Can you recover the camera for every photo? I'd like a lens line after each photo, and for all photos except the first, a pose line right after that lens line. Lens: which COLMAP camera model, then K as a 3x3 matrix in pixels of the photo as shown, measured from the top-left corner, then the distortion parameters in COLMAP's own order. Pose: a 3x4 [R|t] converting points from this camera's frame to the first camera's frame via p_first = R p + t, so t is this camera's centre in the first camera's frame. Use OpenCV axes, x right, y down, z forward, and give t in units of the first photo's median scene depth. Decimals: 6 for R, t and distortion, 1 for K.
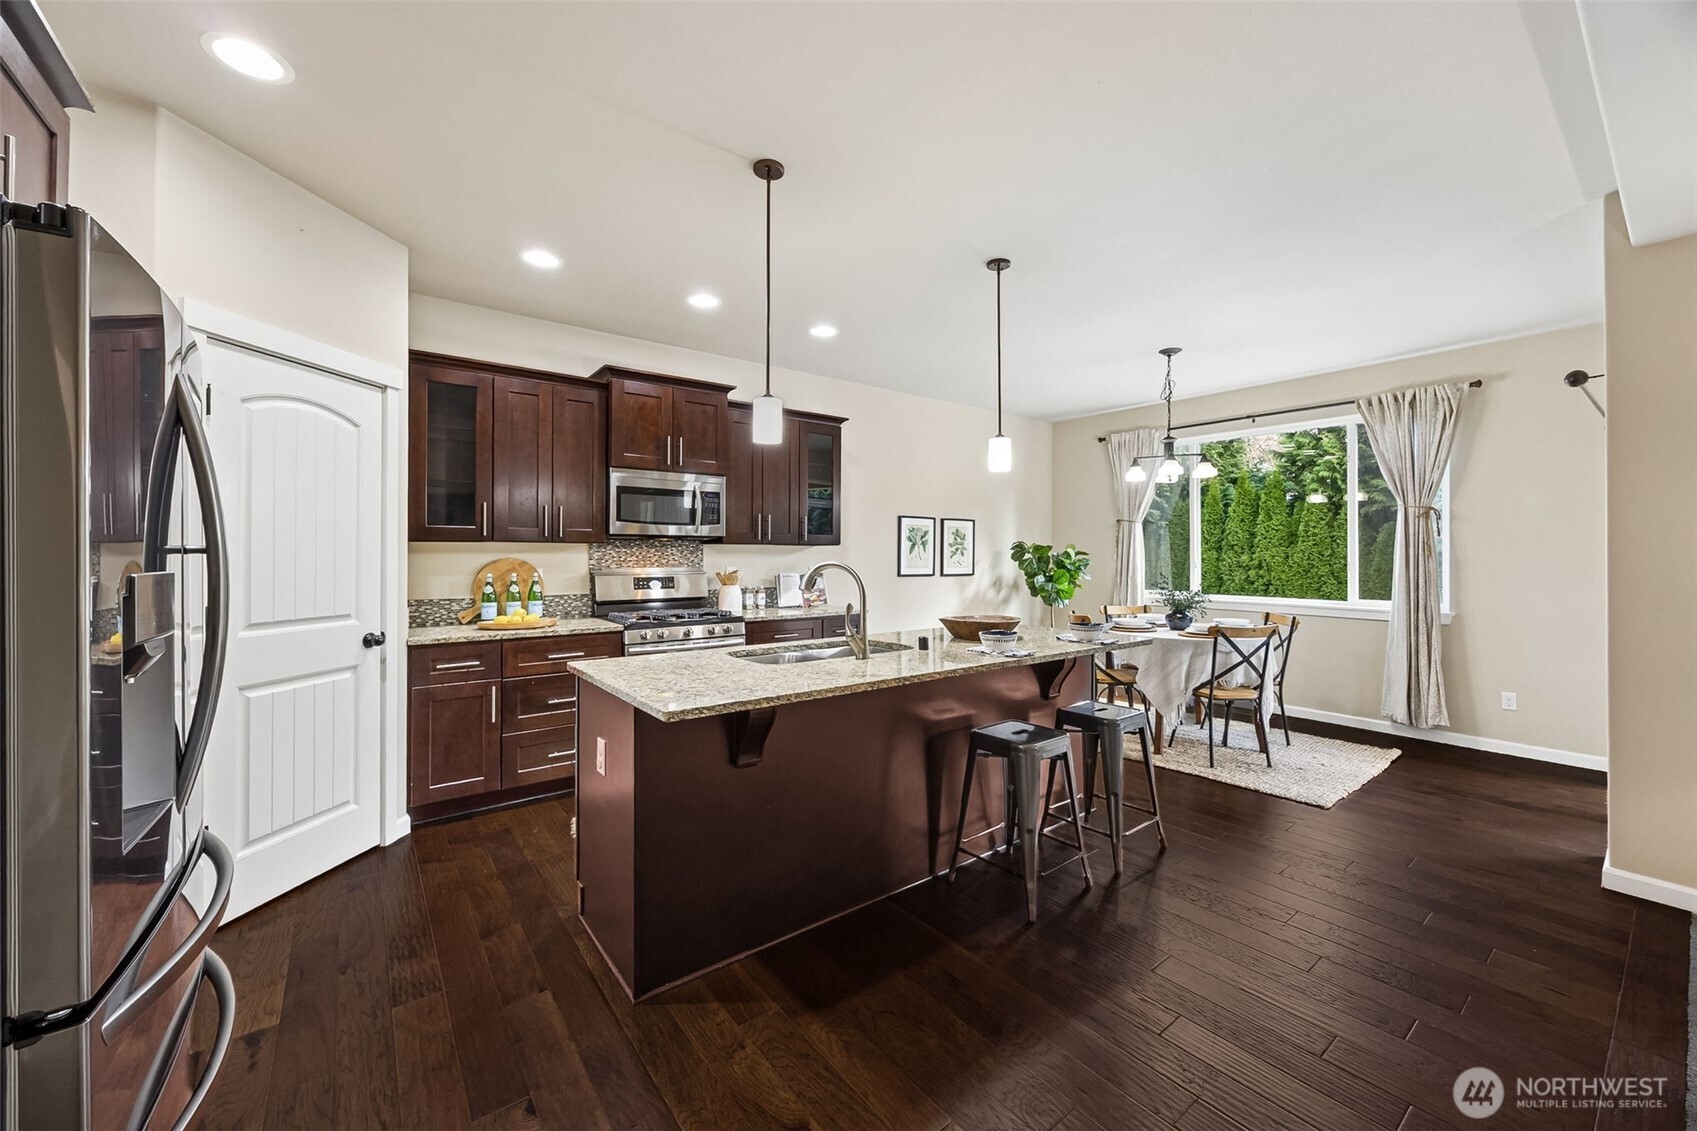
lens RADIAL K [[659.8, 0, 847.5], [0, 659.8, 558.3], [0, 0, 1]] dist [-0.000275, -0.000024]
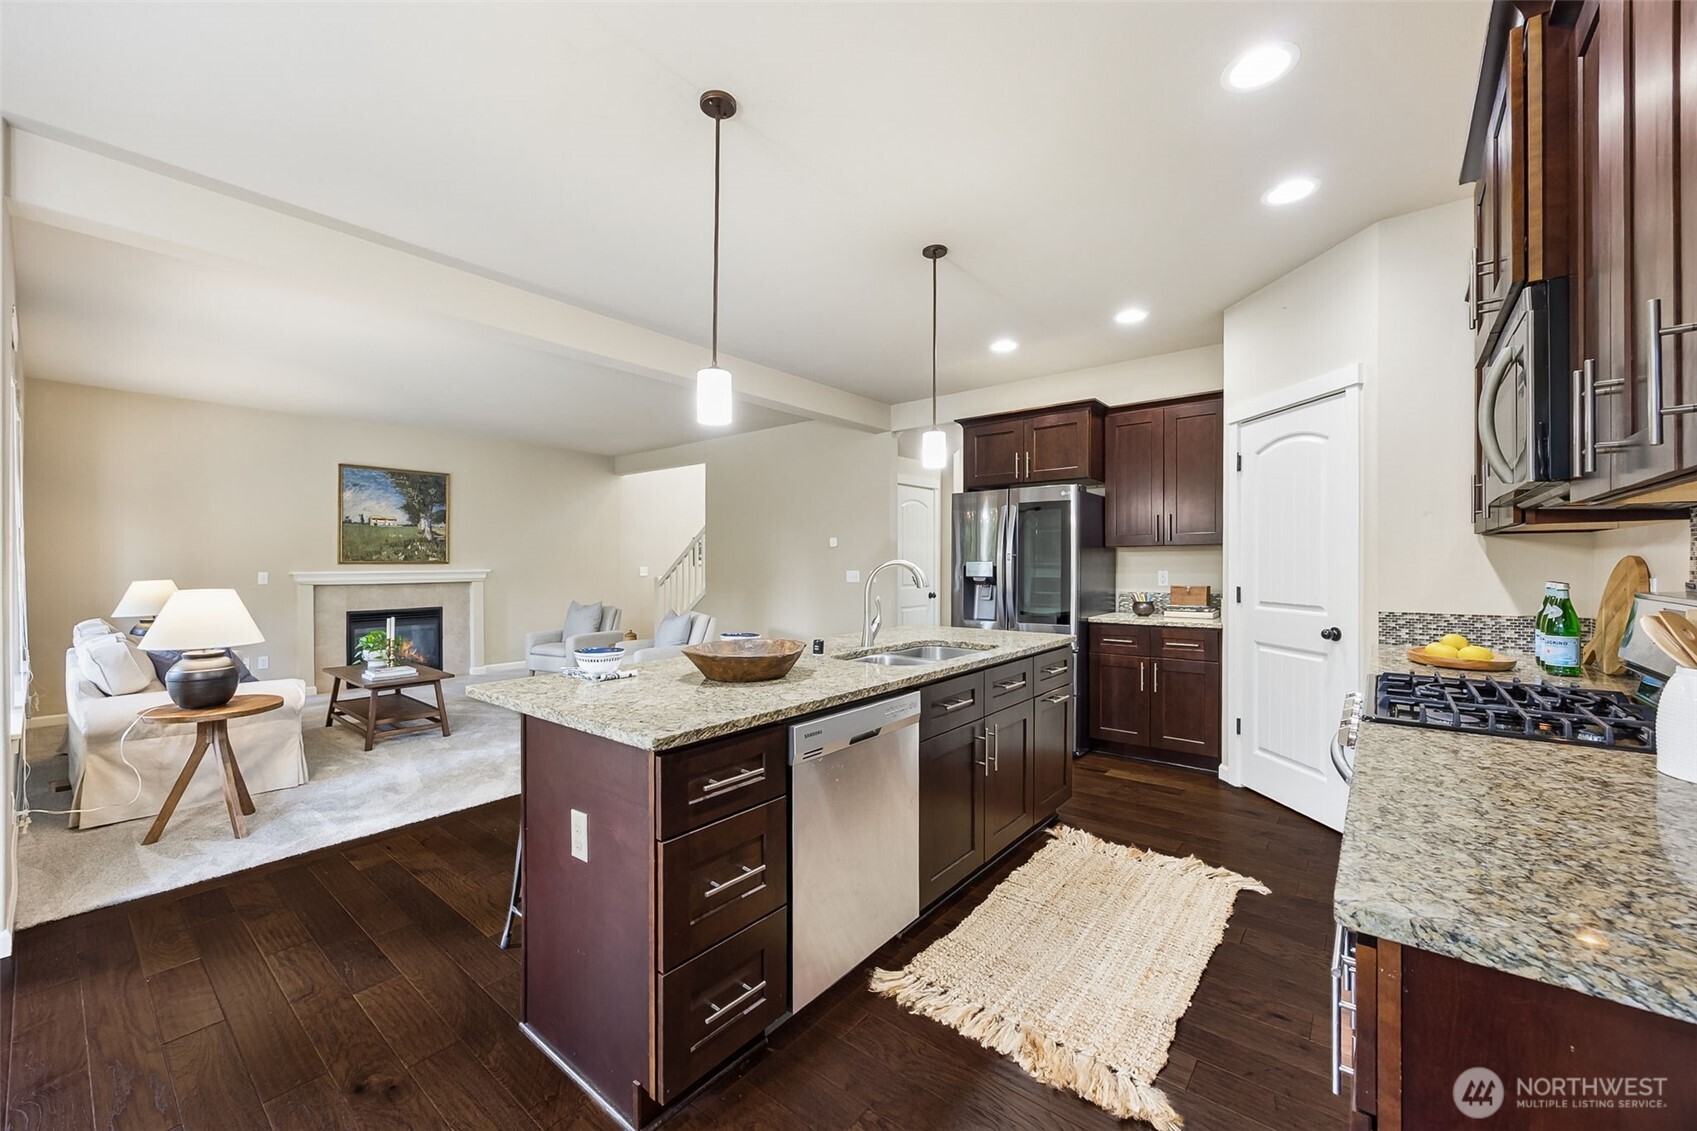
lens RADIAL K [[659.8, 0, 847.5], [0, 659.8, 558.3], [0, 0, 1]] dist [-0.000275, -0.000024]
pose [[-0.972504, 0.001464, -0.232880, 0.180013], [0.000777, 0.999995, 0.003041, -0.000405], [0.232883, 0.002777, -0.972501, 1.174293]]
